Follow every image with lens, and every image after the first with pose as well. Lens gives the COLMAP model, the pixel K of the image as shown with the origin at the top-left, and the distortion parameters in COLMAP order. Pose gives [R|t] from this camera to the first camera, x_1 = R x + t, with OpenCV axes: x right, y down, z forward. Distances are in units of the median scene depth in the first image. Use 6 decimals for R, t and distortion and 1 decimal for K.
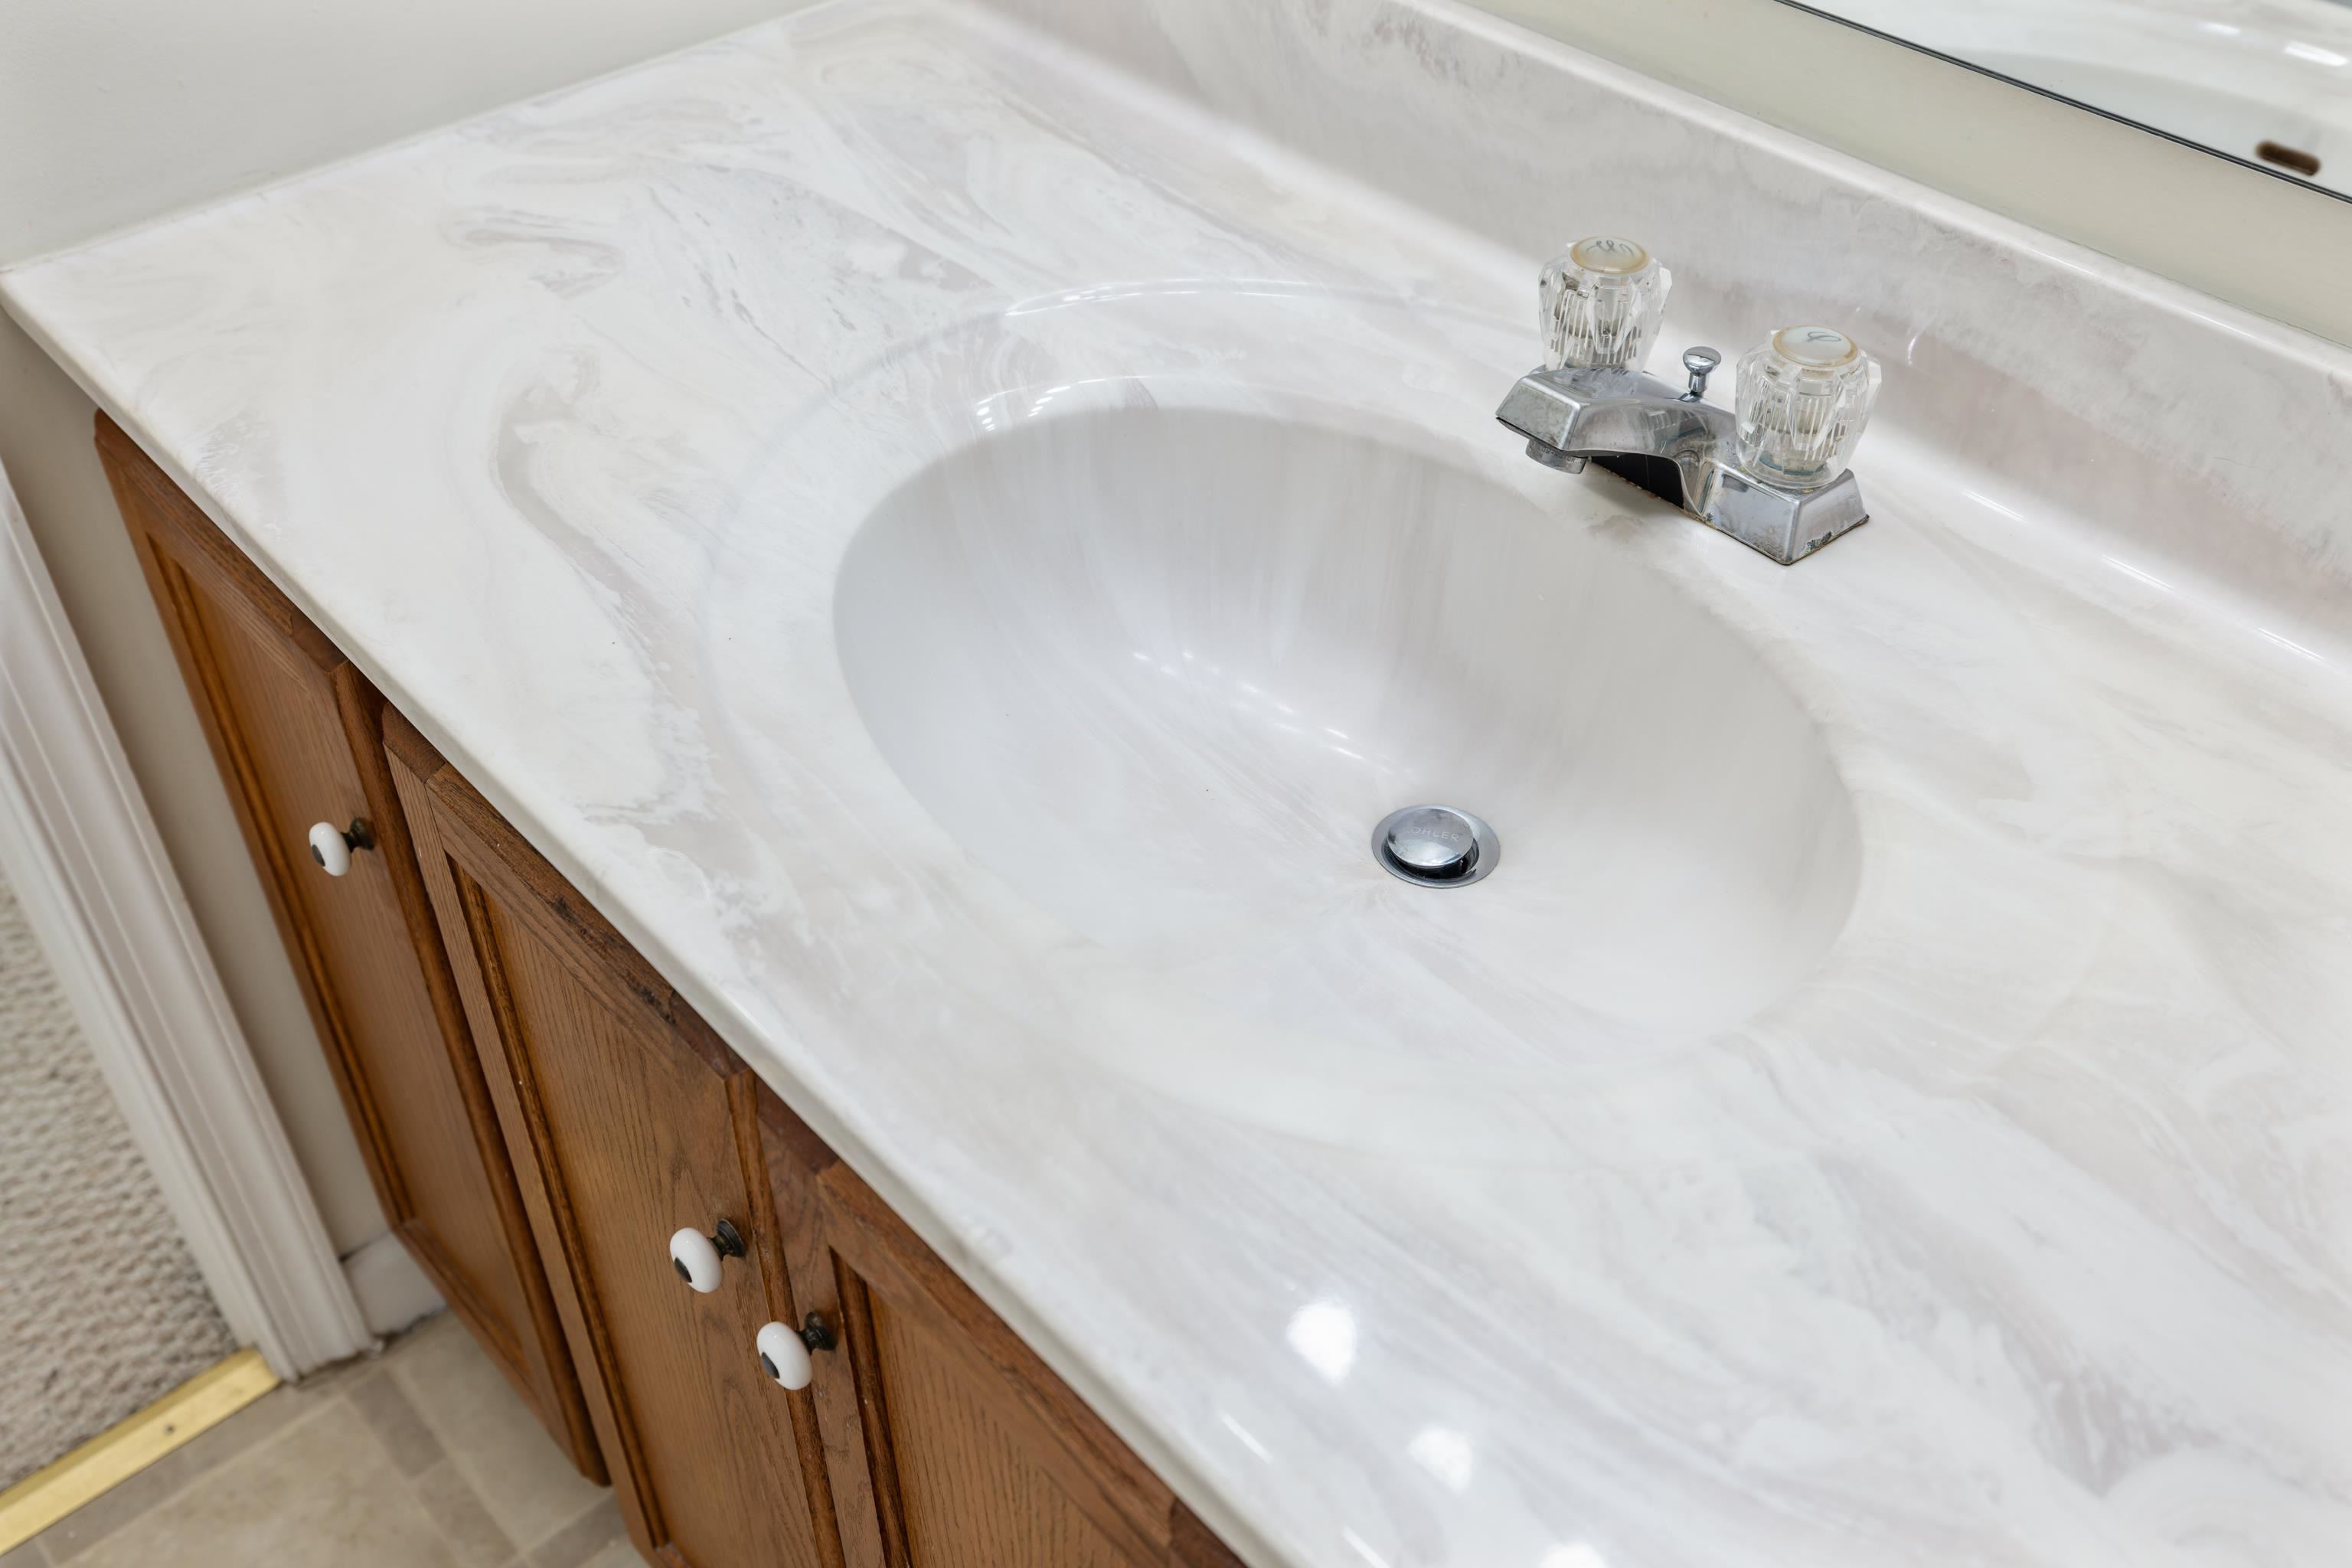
lens RADIAL K [[2227.8, 0, 1180.2], [0, 2227.8, 787.1], [0, 0, 1]] dist [0.016555, -0.001031]
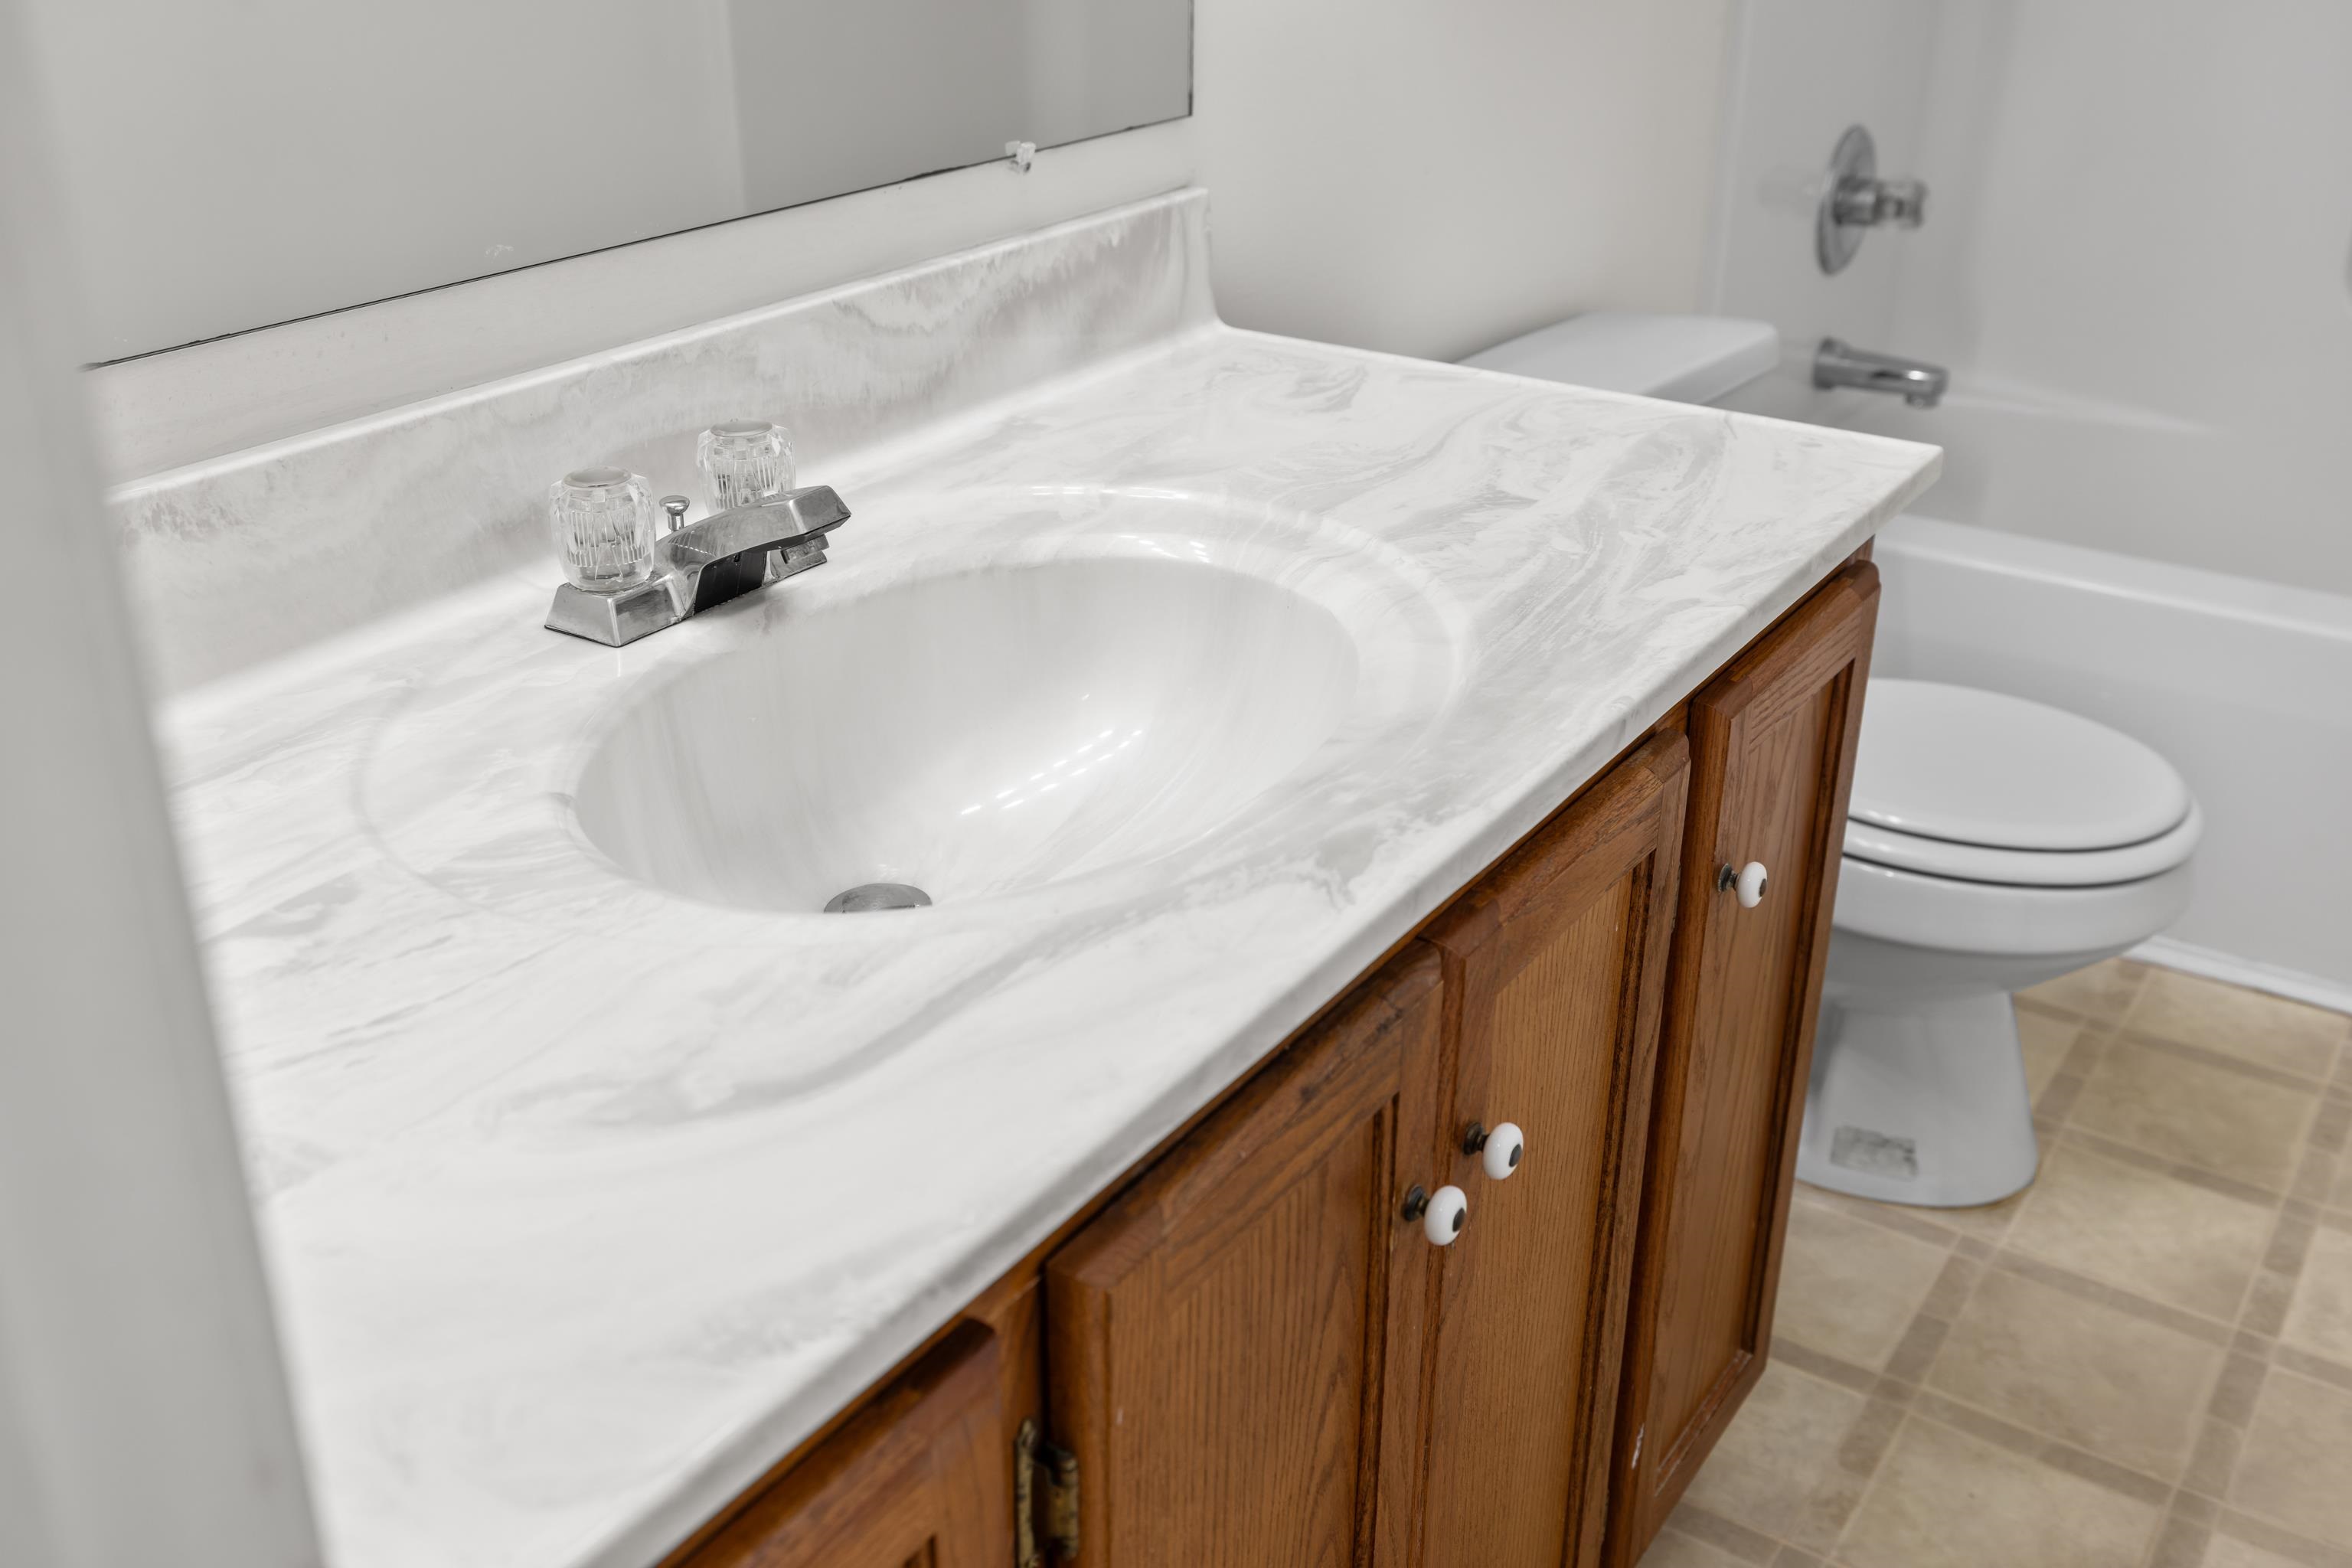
lens RADIAL K [[2227.8, 0, 1180.2], [0, 2227.8, 787.1], [0, 0, 1]] dist [0.016555, -0.001031]
pose [[-0.255207, -0.410494, 0.875422, -1.005550], [0.633571, 0.612940, 0.472115, -0.505903], [-0.730382, 0.675129, 0.103650, 0.766534]]
